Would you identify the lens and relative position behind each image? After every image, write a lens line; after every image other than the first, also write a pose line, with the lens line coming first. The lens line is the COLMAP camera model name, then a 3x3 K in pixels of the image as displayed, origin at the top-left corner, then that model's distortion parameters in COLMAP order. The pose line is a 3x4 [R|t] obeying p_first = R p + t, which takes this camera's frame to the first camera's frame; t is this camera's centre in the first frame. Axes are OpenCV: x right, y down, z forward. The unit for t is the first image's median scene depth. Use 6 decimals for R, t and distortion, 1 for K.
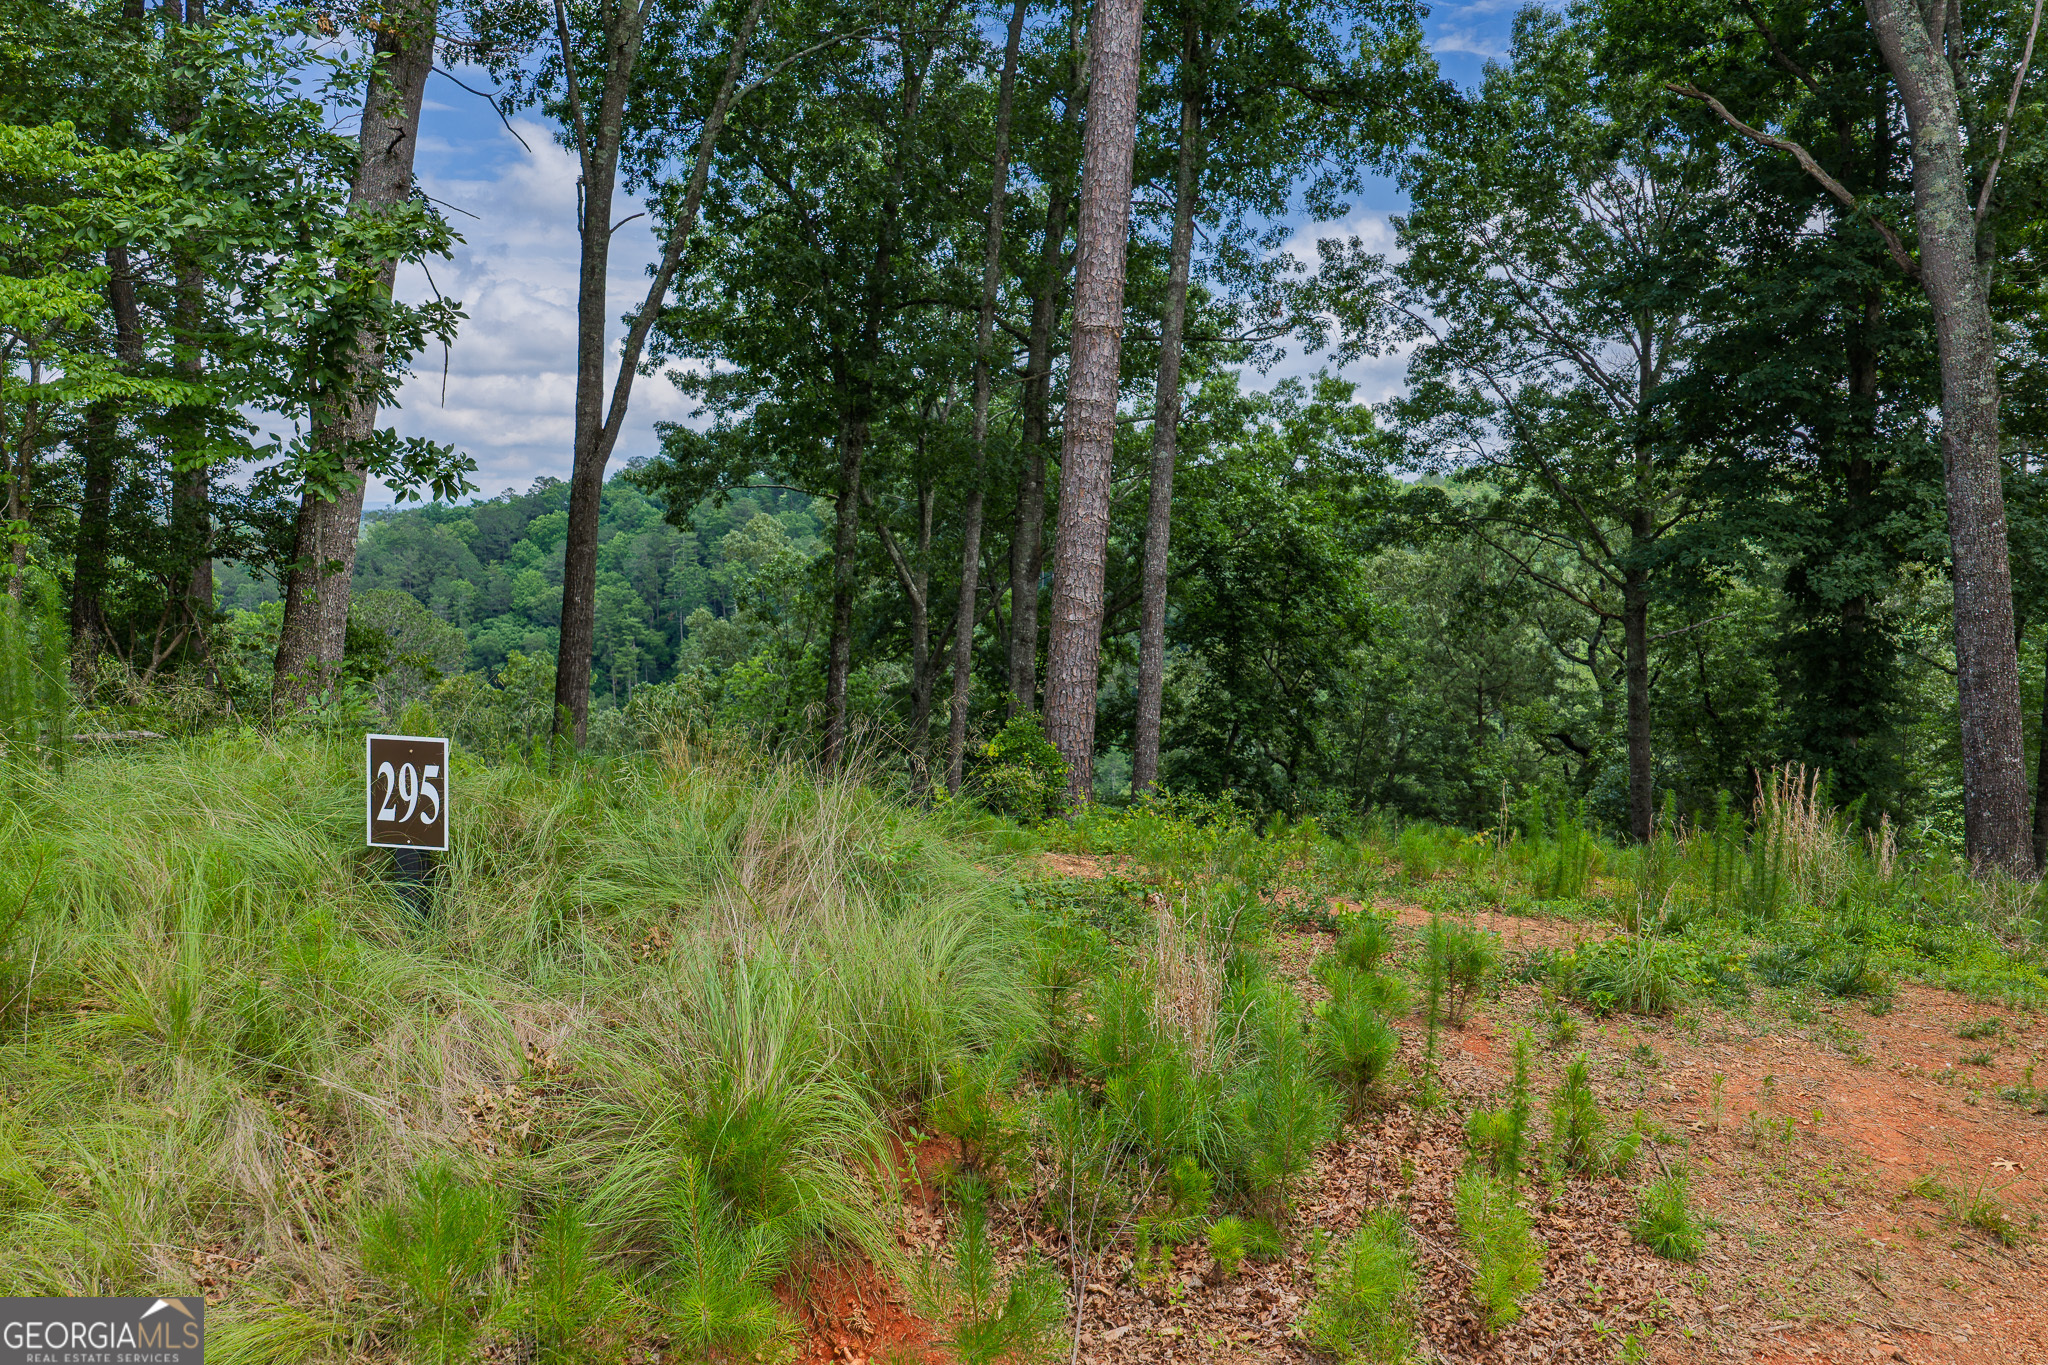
lens RADIAL K [[1701.3, 0, 1026.8], [0, 1701.3, 694.7], [0, 0, 1]] dist [0.022910, -0.031651]
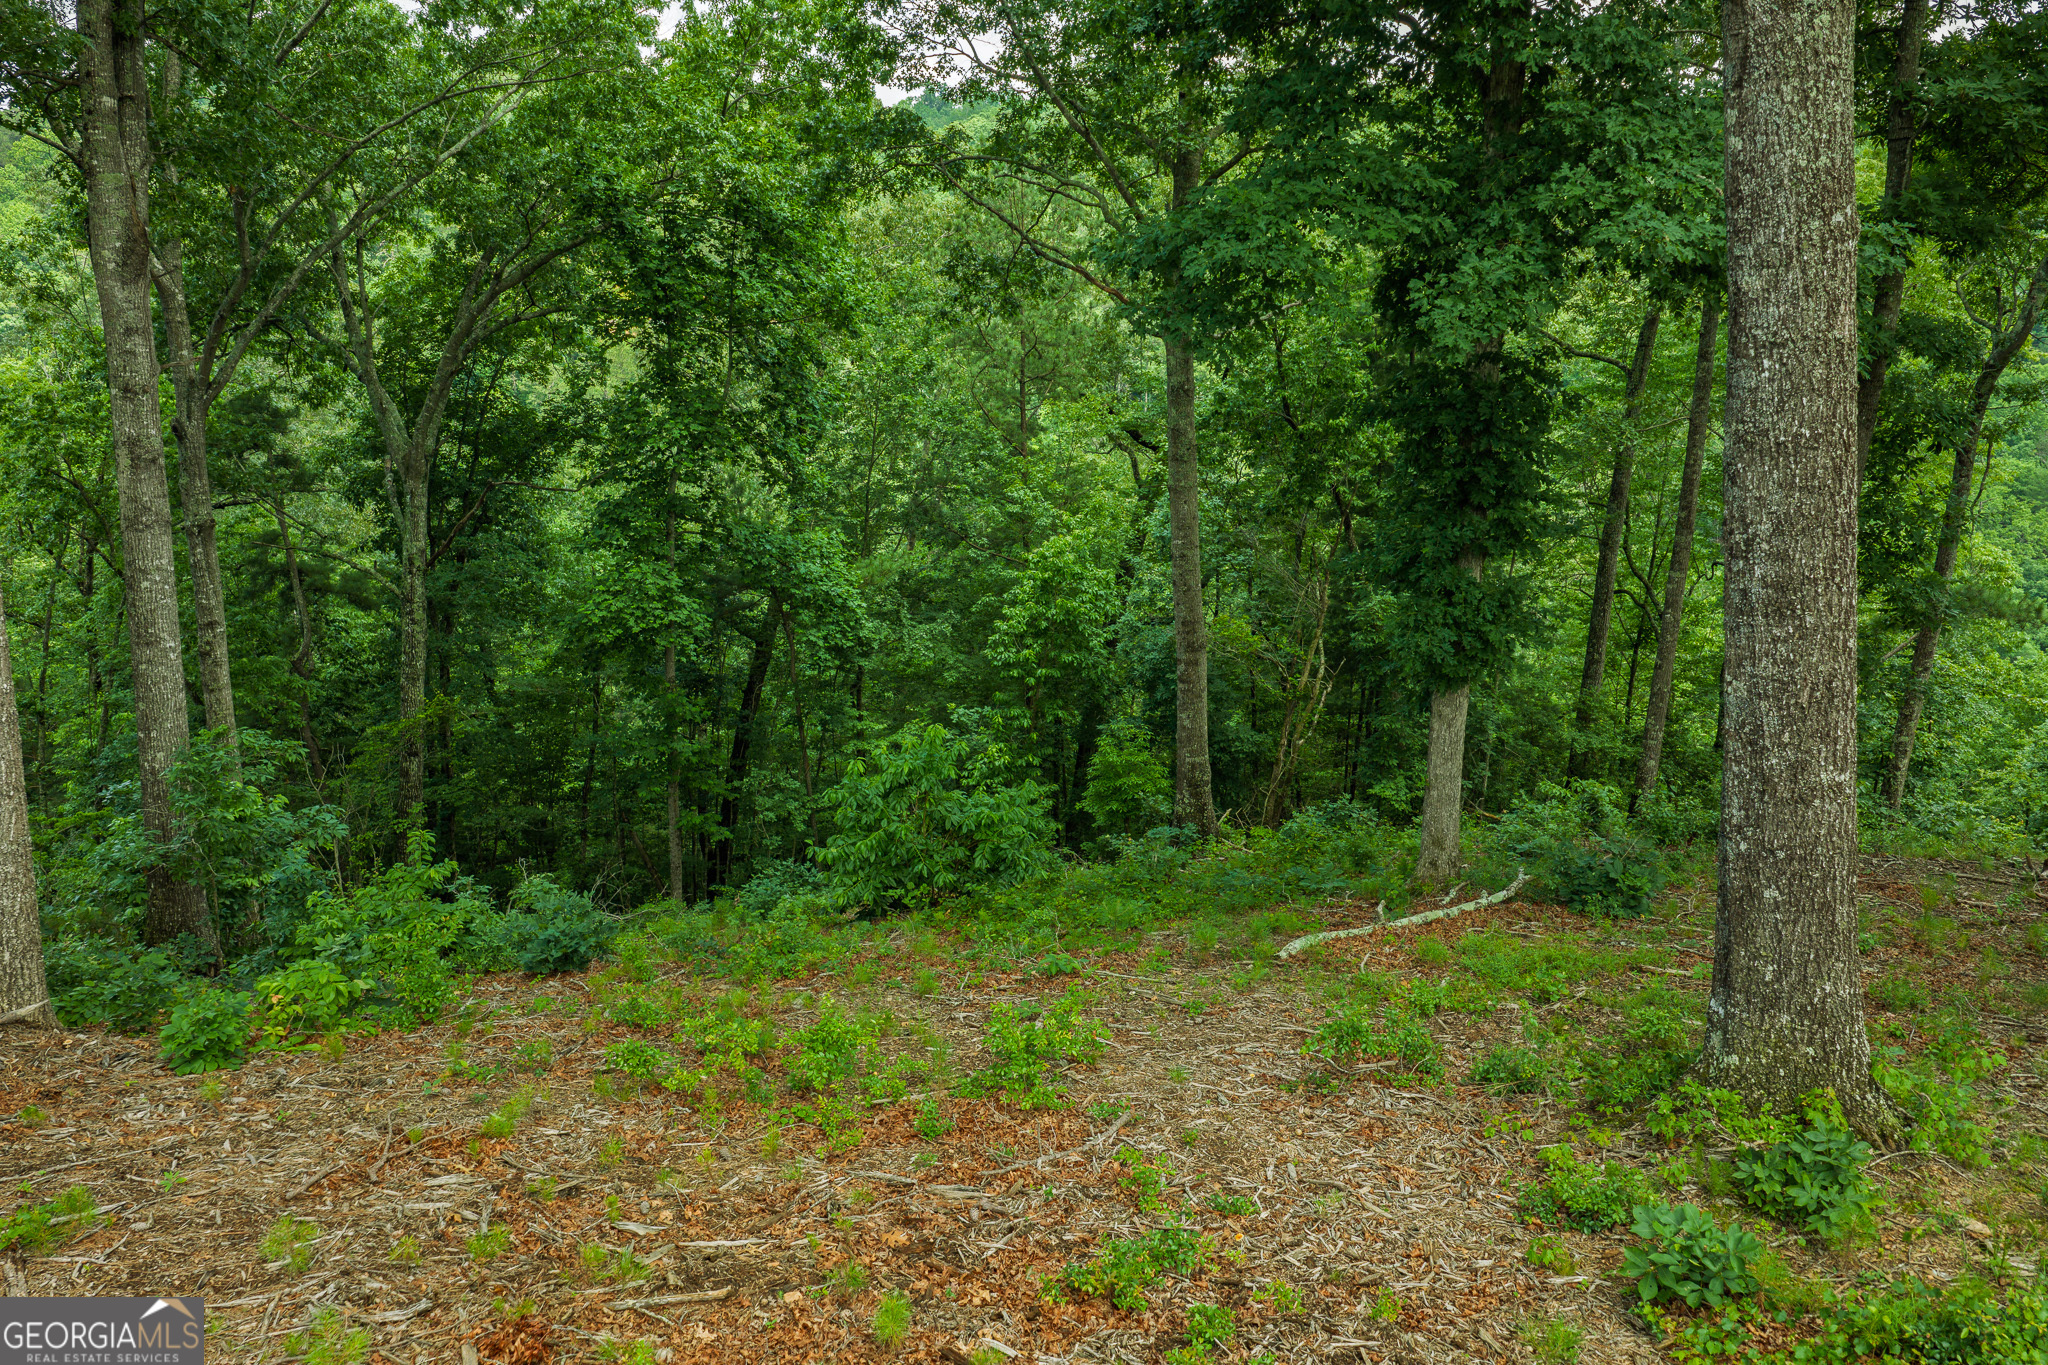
lens RADIAL K [[1701.3, 0, 1022.9], [0, 1701.3, 692.0], [0, 0, 1]] dist [0.022910, -0.031651]
pose [[0.977774, -0.066015, 0.198998, 0.144596], [0.022833, 0.977020, 0.211922, -0.040573], [-0.208415, -0.202667, 0.956812, 0.316147]]
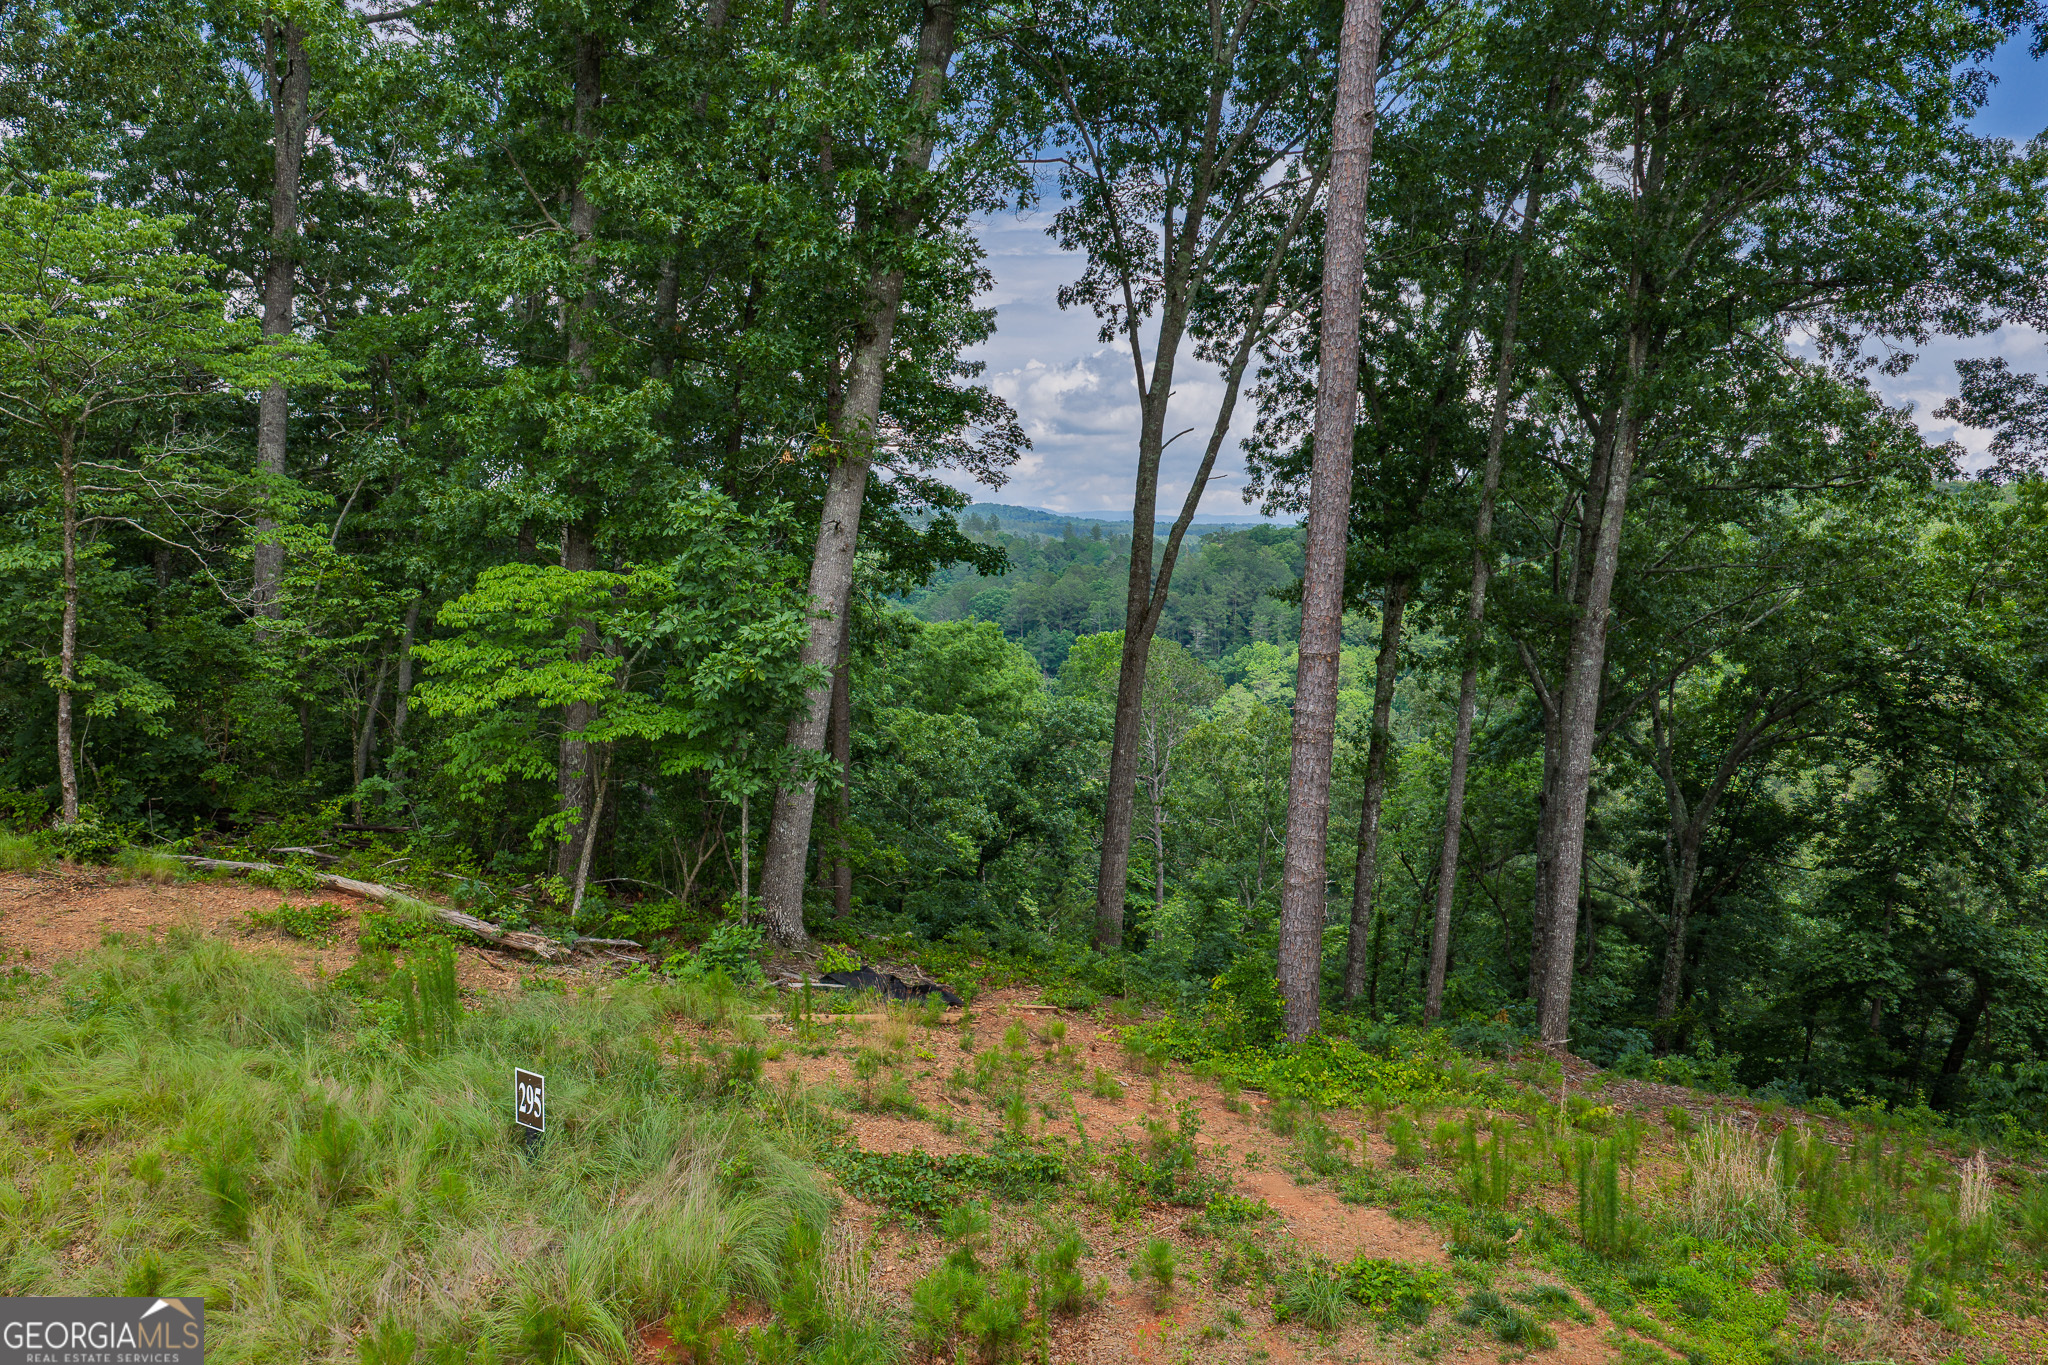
lens RADIAL K [[1701.3, 0, 1029.5], [0, 1701.3, 694.2], [0, 0, 1]] dist [0.022910, -0.031651]
pose [[0.888324, 0.036232, -0.457785, 0.155170], [-0.038887, 0.999237, 0.003626, -0.065940], [0.457567, 0.014581, 0.889056, -0.074714]]
